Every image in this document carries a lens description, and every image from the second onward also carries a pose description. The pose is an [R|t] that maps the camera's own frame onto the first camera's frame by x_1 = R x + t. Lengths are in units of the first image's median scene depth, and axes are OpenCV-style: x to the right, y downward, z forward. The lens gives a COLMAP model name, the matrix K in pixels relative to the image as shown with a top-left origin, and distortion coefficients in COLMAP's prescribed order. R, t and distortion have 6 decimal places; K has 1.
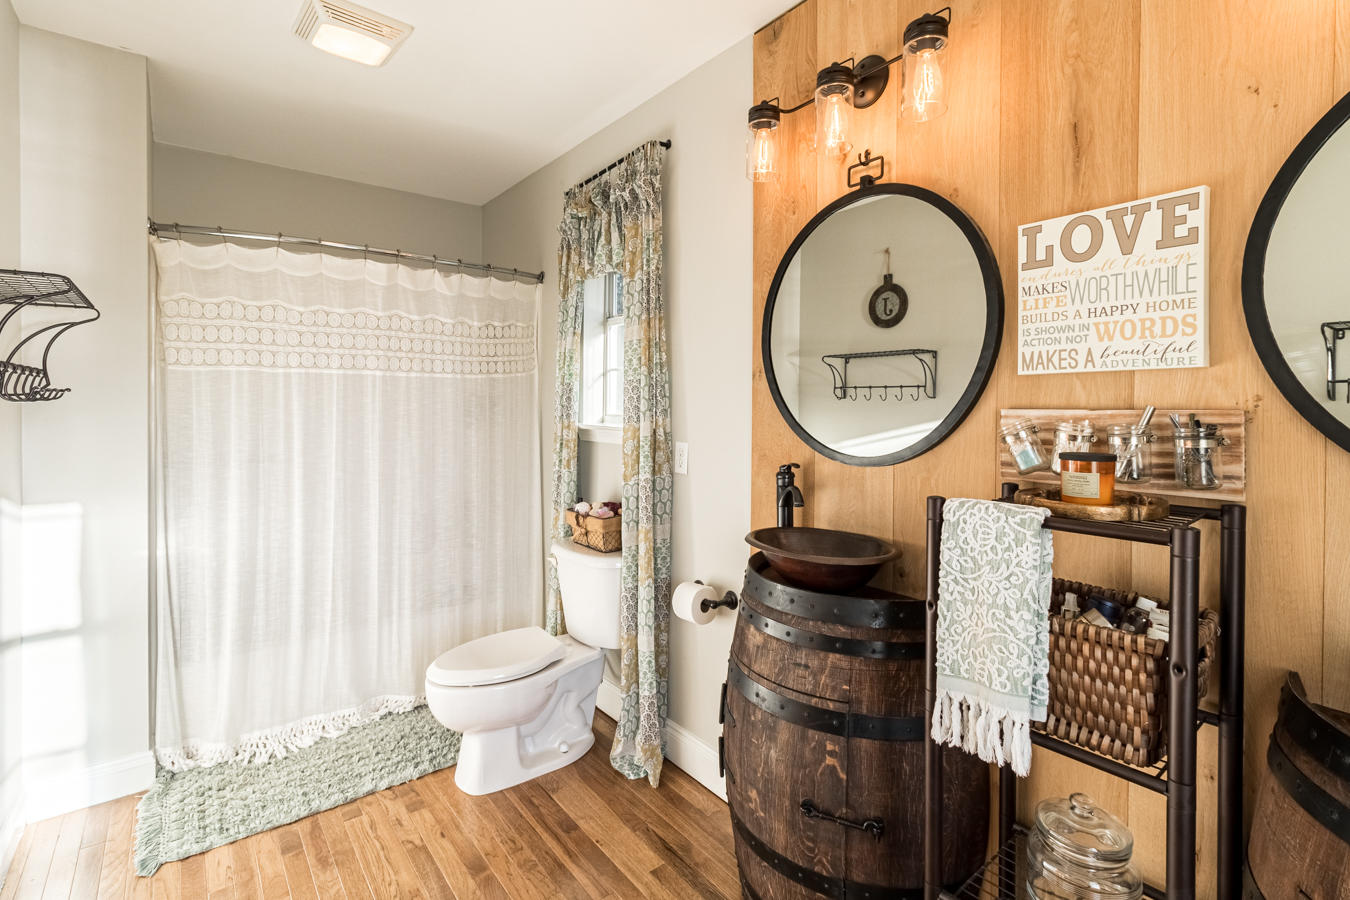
lens RADIAL K [[628.9, 0, 675.5], [0, 628.9, 413.3], [0, 0, 1]] dist [-0.000170, -0.000057]
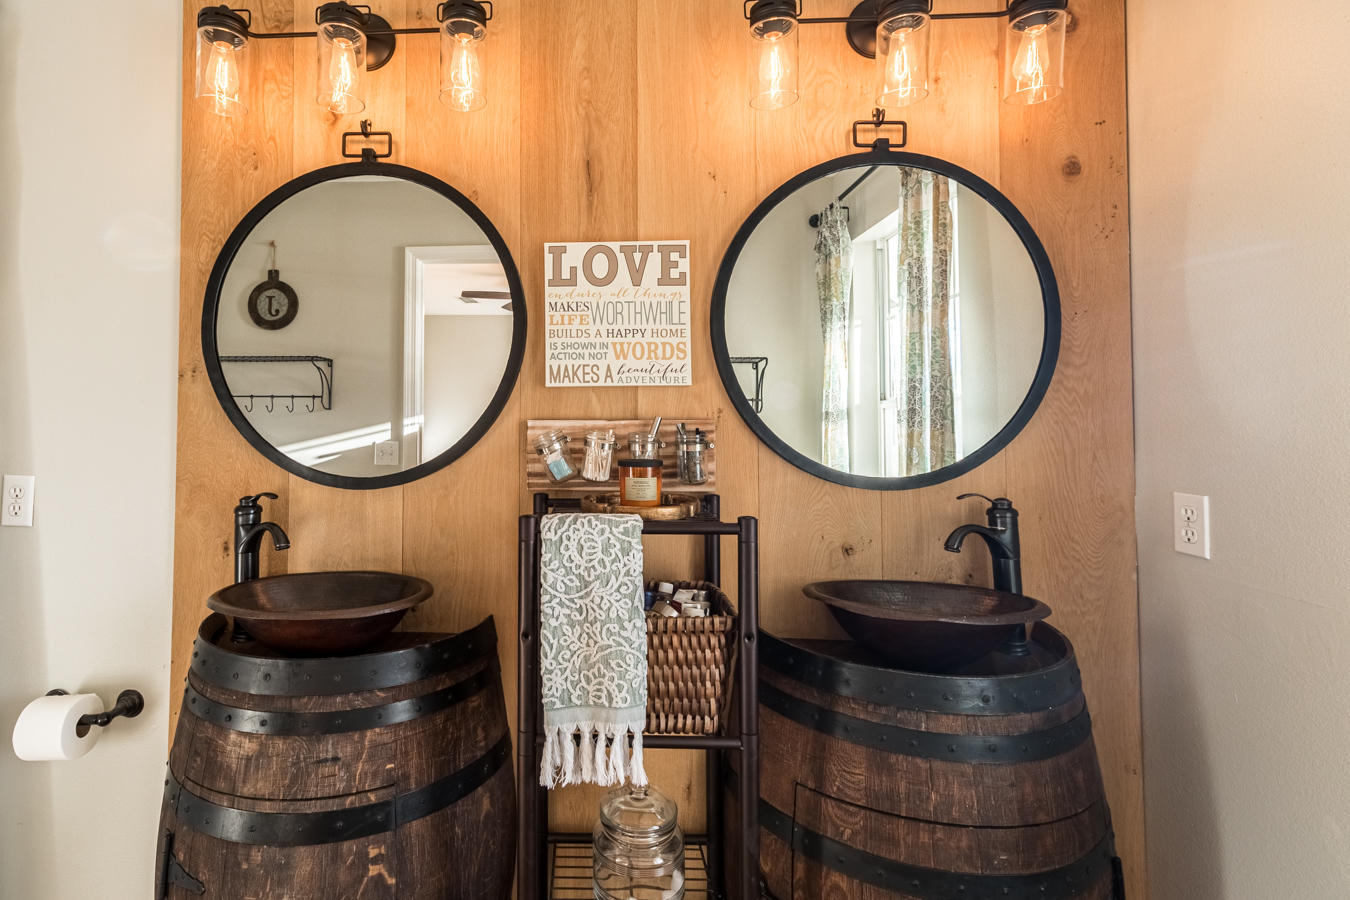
lens RADIAL K [[648.8, 0, 674.9], [0, 648.8, 400.9], [0, 0, 1]] dist [0.000536, 0.000680]
pose [[0.650064, 0.017934, 0.759667, -0.133576], [0.010478, 0.999415, -0.032560, -0.001450], [-0.759807, 0.029126, 0.649496, 0.169950]]
